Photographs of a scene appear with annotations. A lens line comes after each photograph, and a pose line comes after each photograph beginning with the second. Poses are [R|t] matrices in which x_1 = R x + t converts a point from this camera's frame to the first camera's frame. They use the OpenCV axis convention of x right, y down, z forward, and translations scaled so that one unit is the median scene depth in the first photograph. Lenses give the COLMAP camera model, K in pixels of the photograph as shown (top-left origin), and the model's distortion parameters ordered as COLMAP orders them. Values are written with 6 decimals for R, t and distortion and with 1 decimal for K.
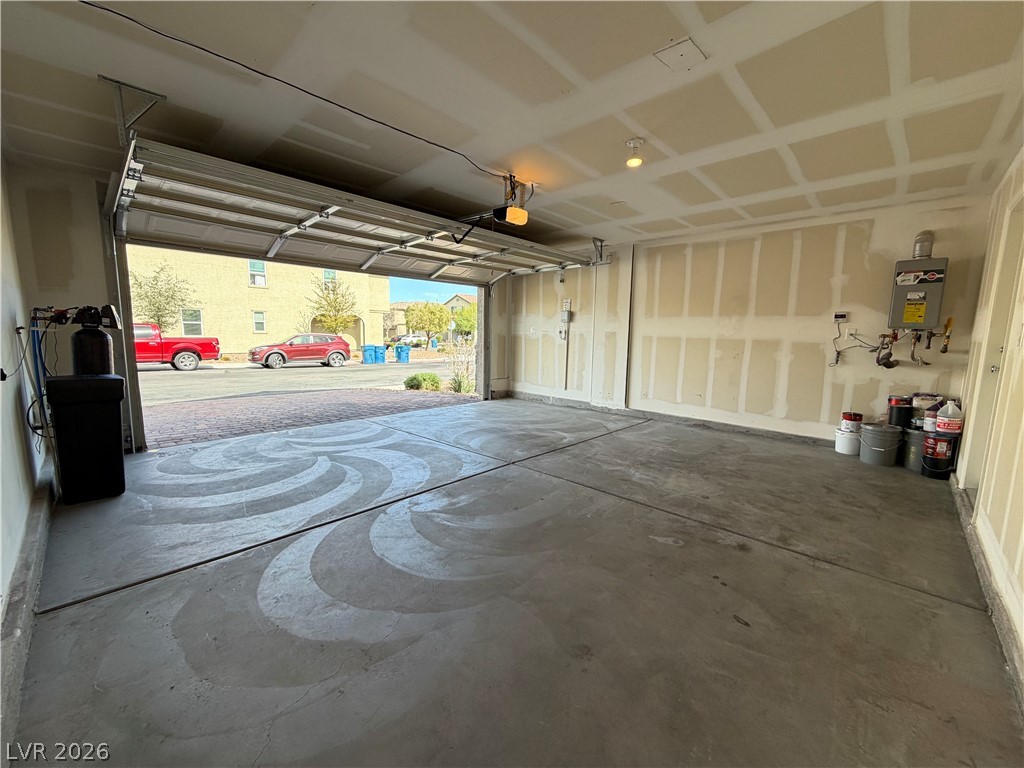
lens RADIAL K [[409.4, 0, 507.4], [0, 409.4, 385.1], [0, 0, 1]] dist [0.000257, 0.000774]
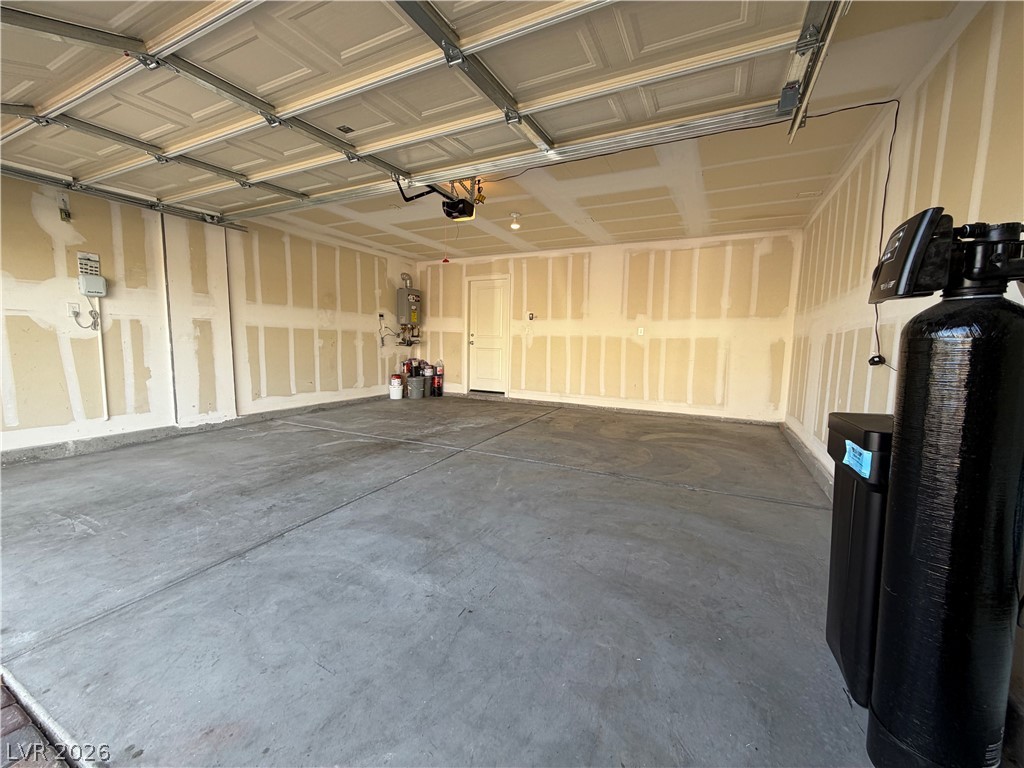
lens RADIAL K [[409.4, 0, 509.5], [0, 409.4, 382.9], [0, 0, 1]] dist [0.000257, 0.000774]
pose [[-0.301198, -0.121266, 0.945819, -0.740939], [0.098986, 0.982546, 0.157497, -0.096738], [-0.948410, 0.141061, -0.283937, 0.871655]]
